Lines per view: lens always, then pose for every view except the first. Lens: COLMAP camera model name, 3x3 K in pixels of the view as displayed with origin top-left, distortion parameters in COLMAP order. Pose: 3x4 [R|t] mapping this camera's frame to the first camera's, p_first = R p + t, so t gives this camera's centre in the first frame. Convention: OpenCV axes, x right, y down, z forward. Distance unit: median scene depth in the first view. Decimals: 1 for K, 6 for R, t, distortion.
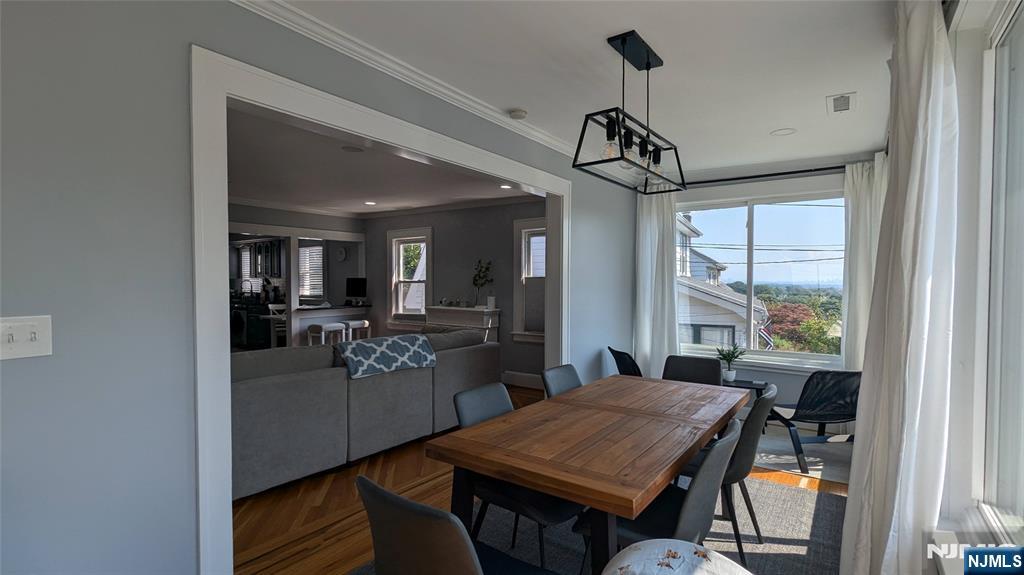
lens RADIAL K [[482.5, 0, 509.6], [0, 482.5, 290.6], [0, 0, 1]] dist [-0.000185, 0.000207]
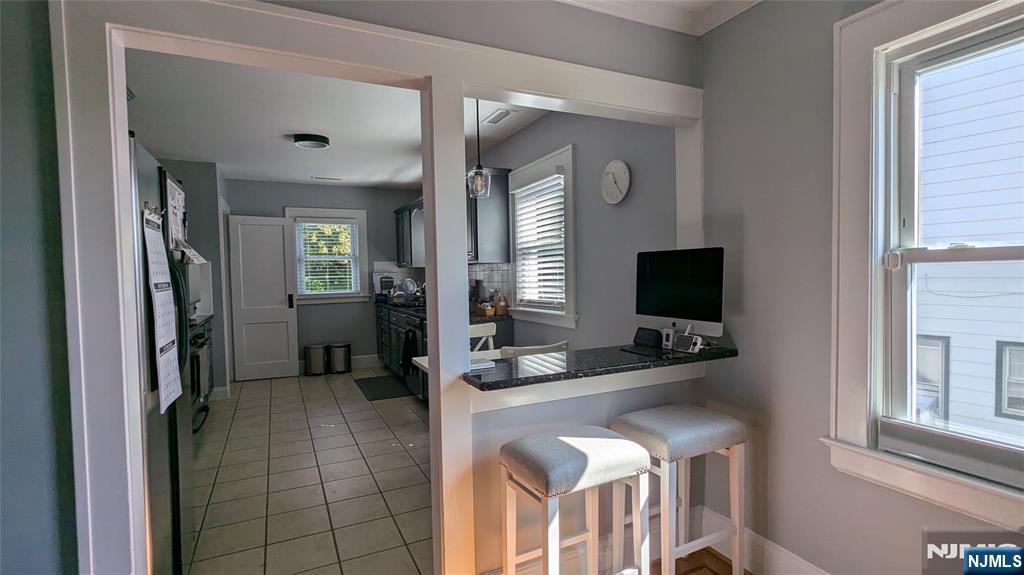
lens RADIAL K [[482.5, 0, 509.6], [0, 482.5, 290.6], [0, 0, 1]] dist [-0.000185, 0.000207]
pose [[0.873801, 0.000535, -0.486283, -0.268704], [0.008114, 0.999844, 0.015679, -0.007552], [0.486216, -0.017646, 0.873661, 0.719663]]
